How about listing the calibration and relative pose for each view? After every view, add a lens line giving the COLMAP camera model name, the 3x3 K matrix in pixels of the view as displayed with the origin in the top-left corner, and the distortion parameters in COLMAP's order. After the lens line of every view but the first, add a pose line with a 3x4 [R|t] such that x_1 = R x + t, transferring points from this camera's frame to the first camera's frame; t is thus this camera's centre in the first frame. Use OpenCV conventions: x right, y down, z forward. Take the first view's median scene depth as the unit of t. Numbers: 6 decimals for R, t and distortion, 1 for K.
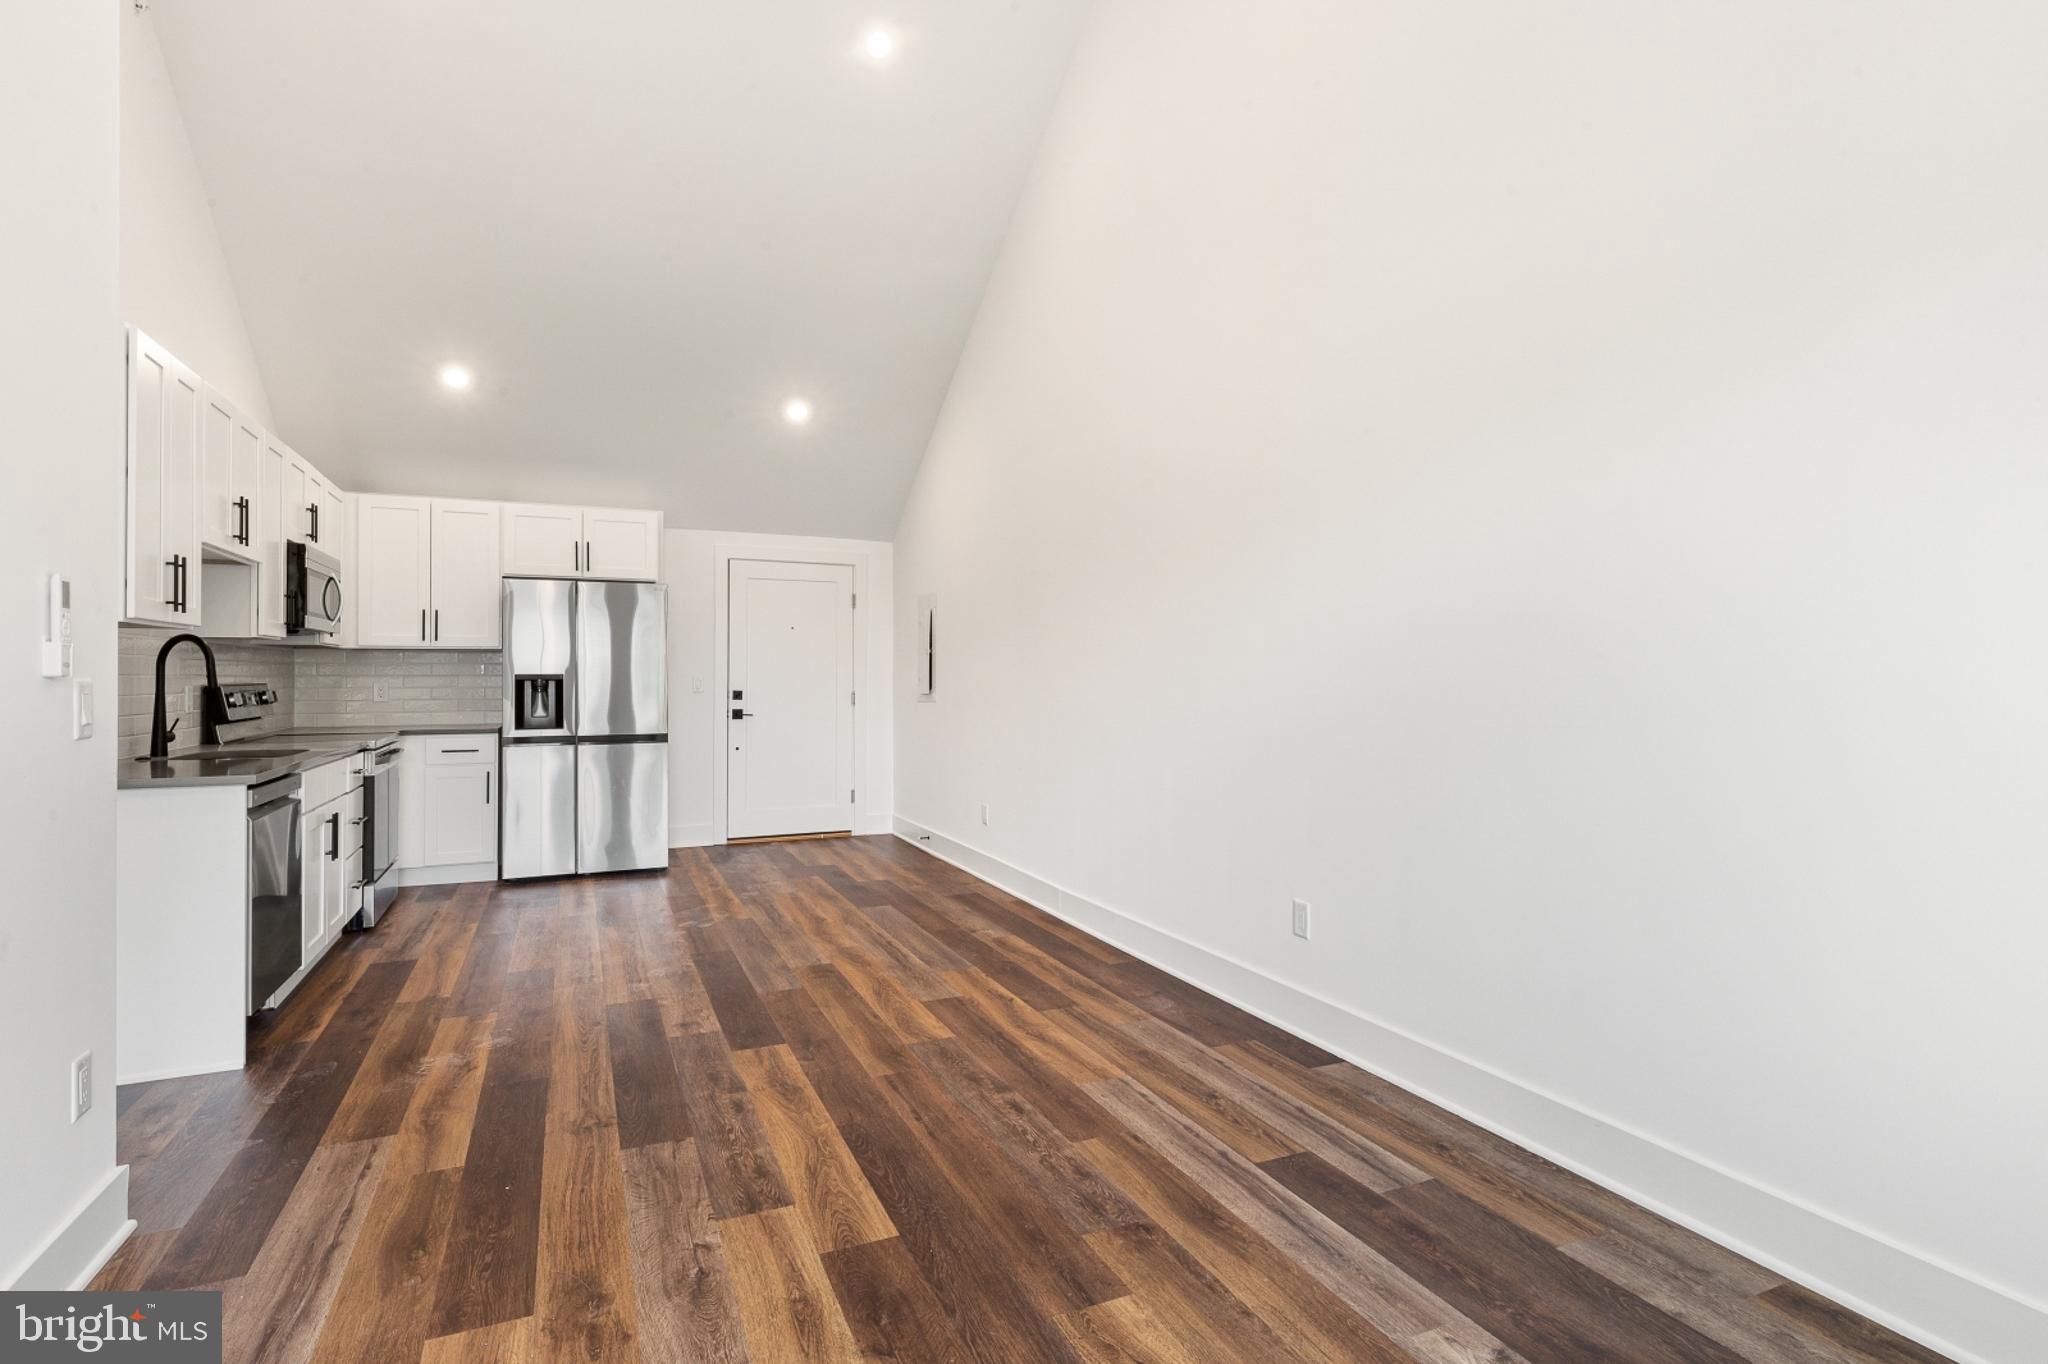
lens RADIAL K [[996.6, 0, 1013.6], [0, 996.6, 668.5], [0, 0, 1]] dist [0.010625, -0.002292]
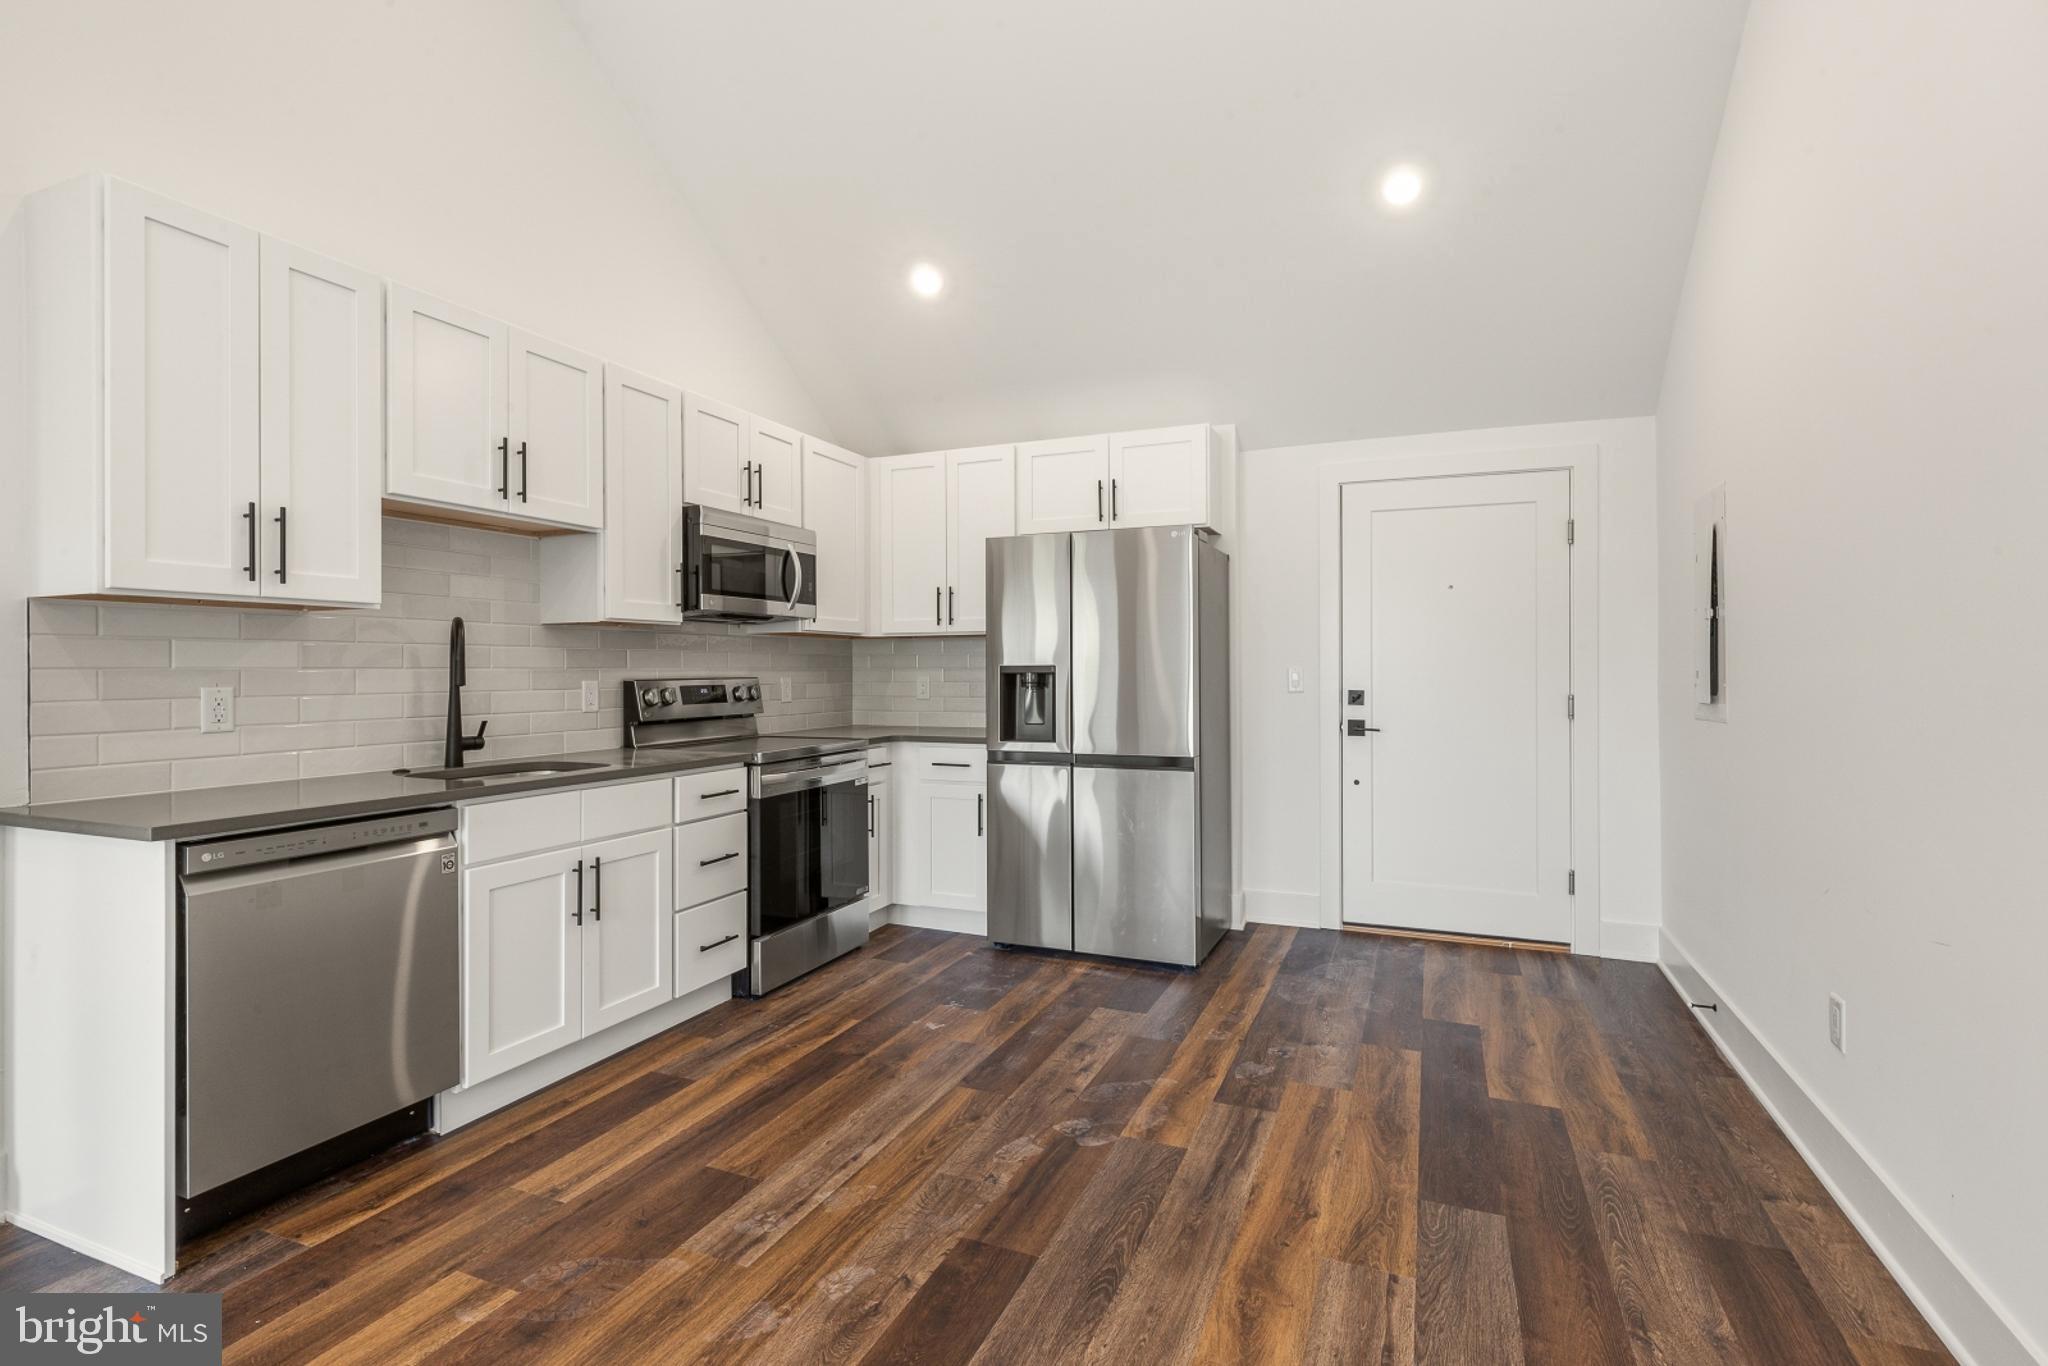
lens RADIAL K [[972.0, 0, 1014.9], [0, 972.0, 666.7], [0, 0, 1]] dist [0.014603, -0.005324]
pose [[0.683468, -0.003822, -0.729971, 0.049208], [0.008376, 0.999962, 0.002607, 0.006685], [0.729933, -0.007896, 0.683473, 0.786260]]
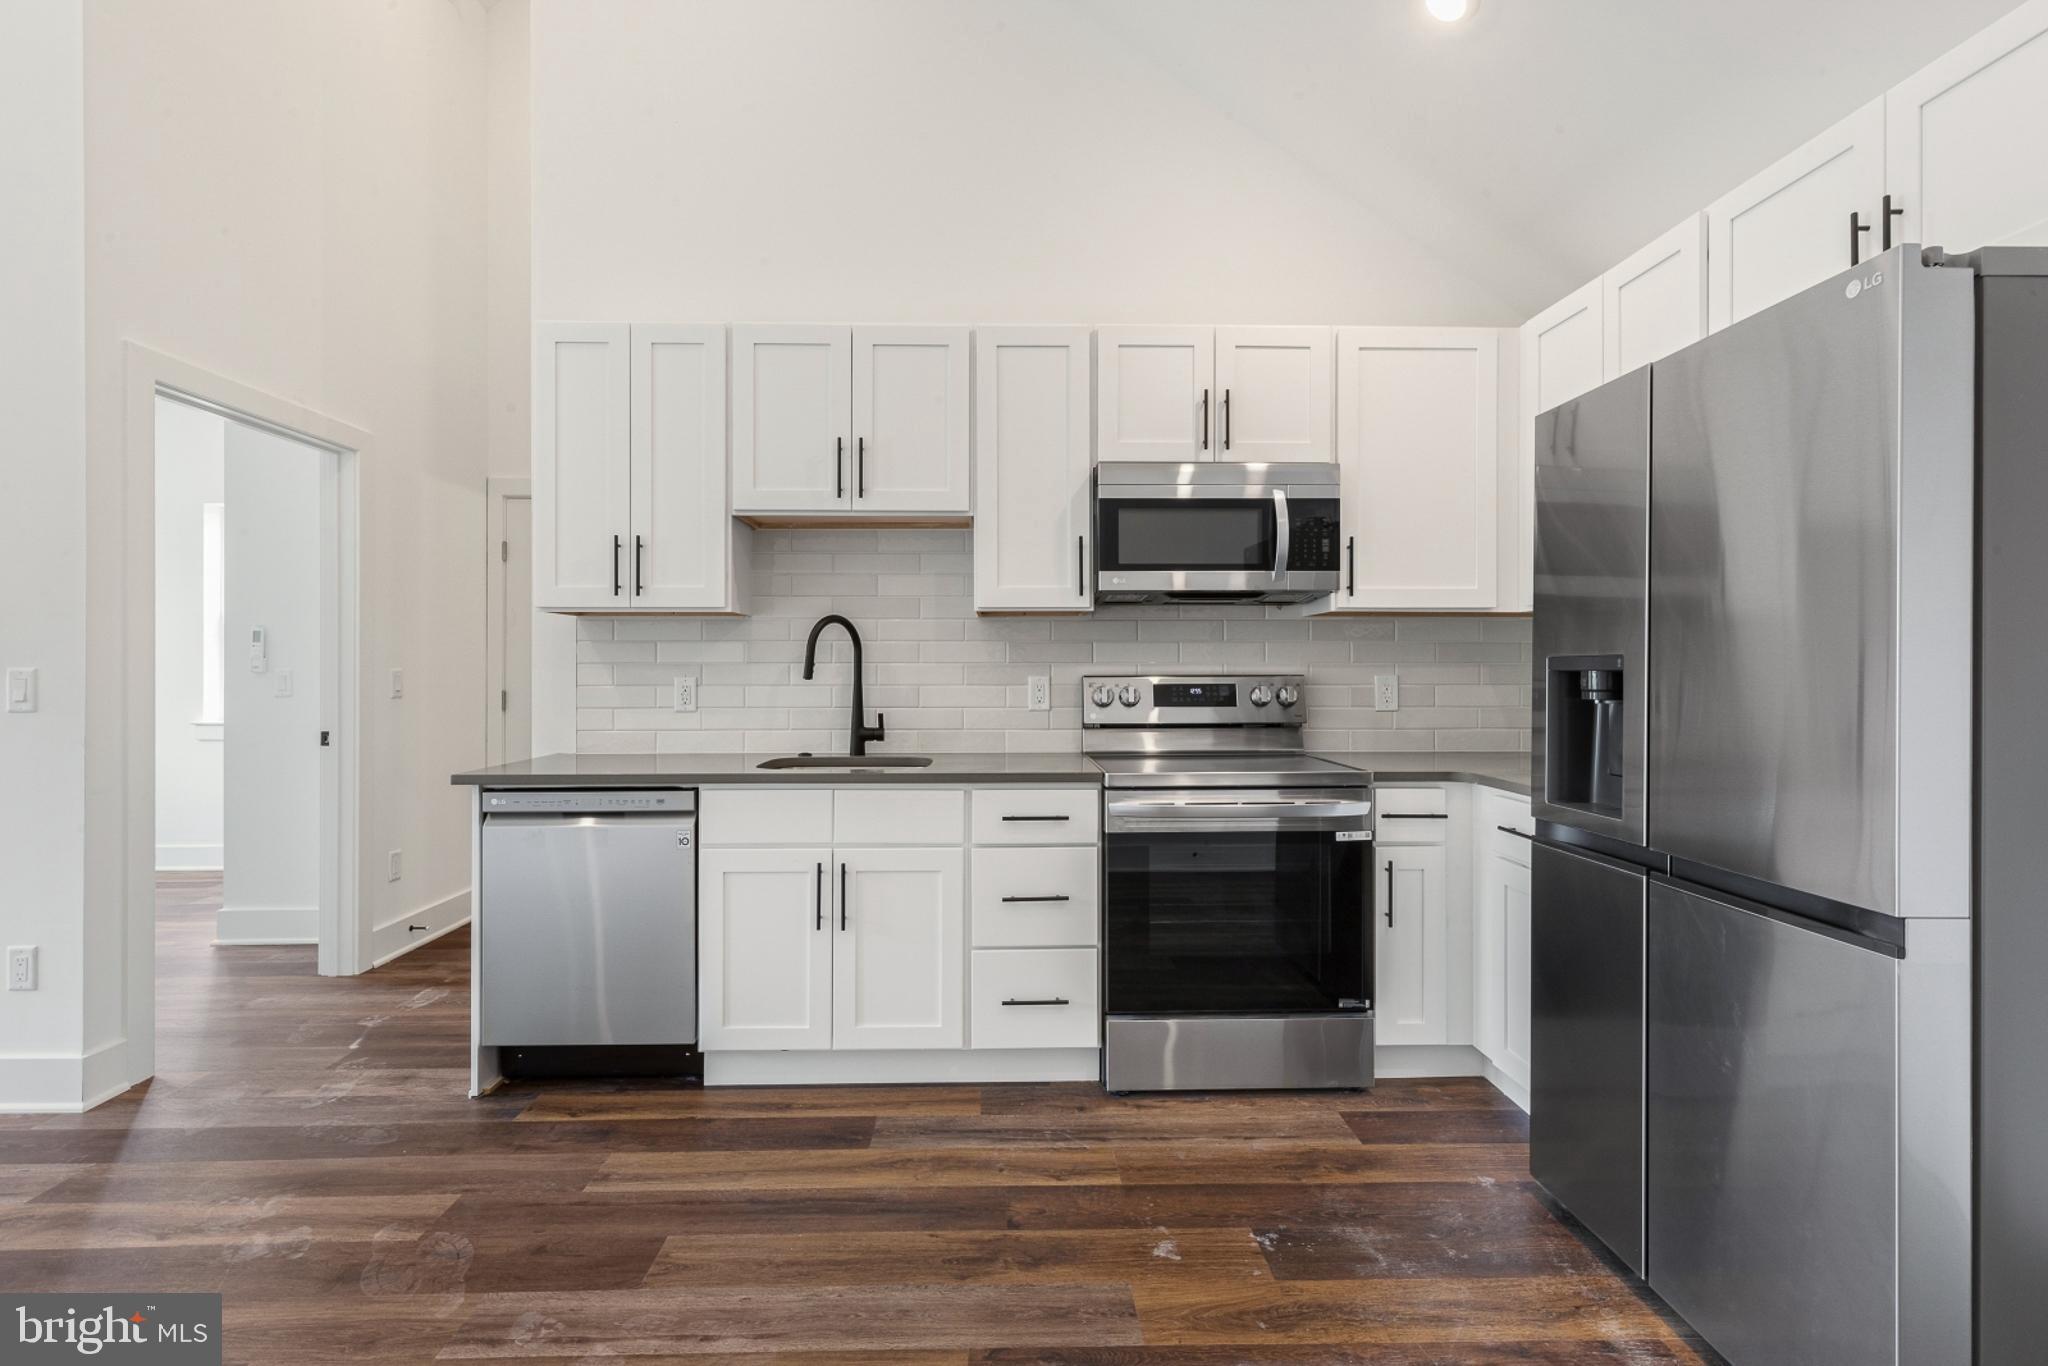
lens RADIAL K [[972.0, 0, 1014.9], [0, 972.0, 666.7], [0, 0, 1]] dist [0.014603, -0.005324]
pose [[-0.380701, 0.001733, -0.924697, -0.113619], [0.008737, 0.999960, -0.001723, 0.012130], [0.924657, -0.008735, -0.380701, 1.448661]]
